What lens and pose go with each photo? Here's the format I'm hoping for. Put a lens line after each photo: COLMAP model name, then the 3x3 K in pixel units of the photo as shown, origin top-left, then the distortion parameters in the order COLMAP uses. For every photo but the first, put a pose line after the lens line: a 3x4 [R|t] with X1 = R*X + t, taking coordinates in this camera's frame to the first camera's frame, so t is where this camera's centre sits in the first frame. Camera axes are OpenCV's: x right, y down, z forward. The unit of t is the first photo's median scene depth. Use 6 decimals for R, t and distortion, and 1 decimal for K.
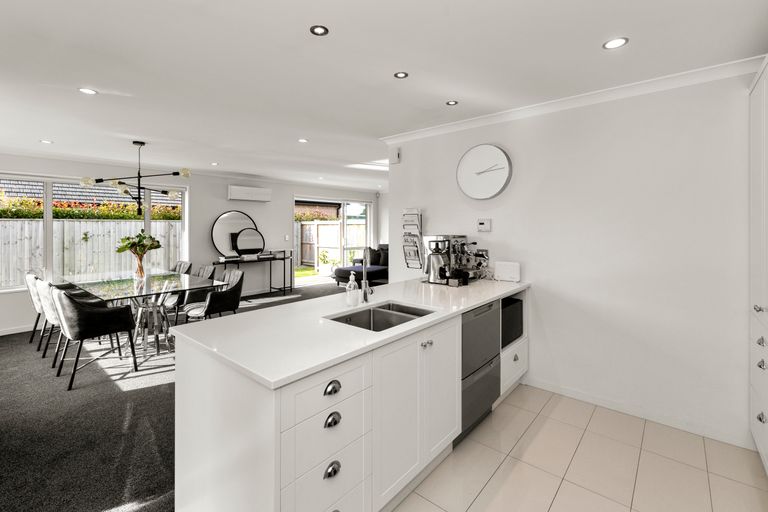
lens RADIAL K [[344.3, 0, 382.4], [0, 344.3, 227.5], [0, 0, 1]] dist [-0.000344, 0.000150]
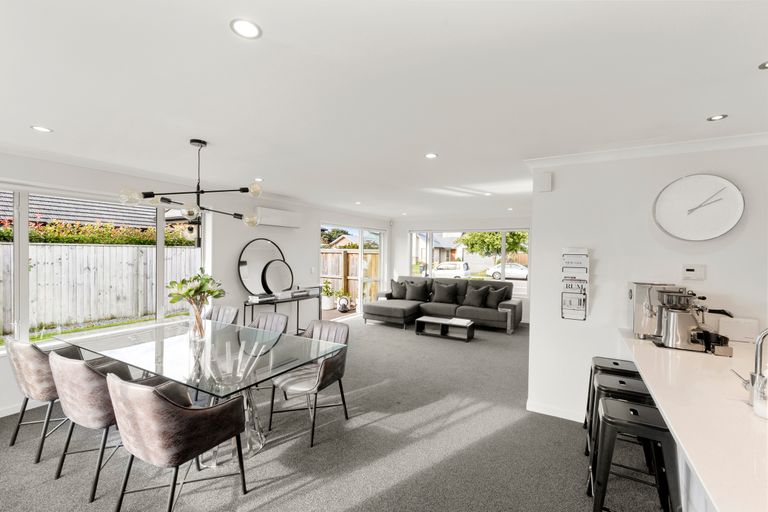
lens RADIAL K [[329.9, 0, 384.0], [0, 329.9, 256.0], [0, 0, 1]] dist [-0.003434, -0.000508]
pose [[0.982882, 0.014112, 0.183695, -0.451390], [-0.016410, 0.999805, 0.010997, -0.031992], [-0.183504, -0.013823, 0.982922, 0.276190]]
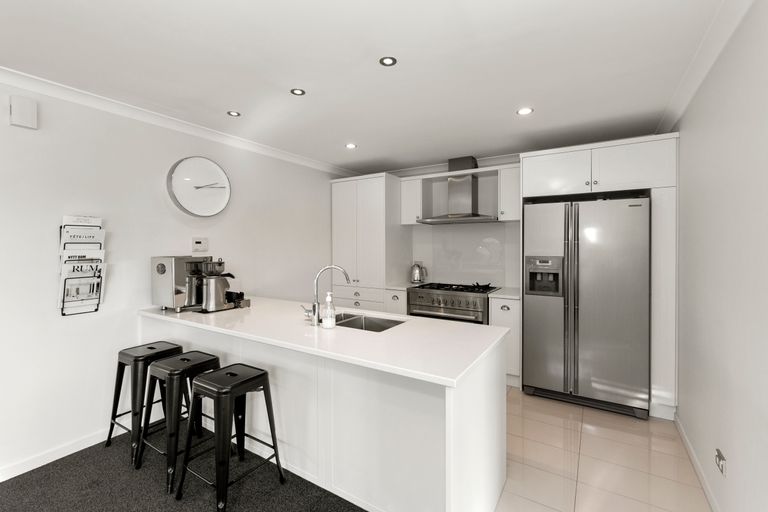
lens RADIAL K [[338.2, 0, 386.1], [0, 338.2, 247.9], [0, 0, 1]] dist [0.000387, 0.000073]
pose [[-0.150358, -0.008159, 0.988598, -0.525842], [0.002789, 0.999958, 0.008677, -0.002310], [-0.988628, 0.004061, -0.150329, 0.494924]]
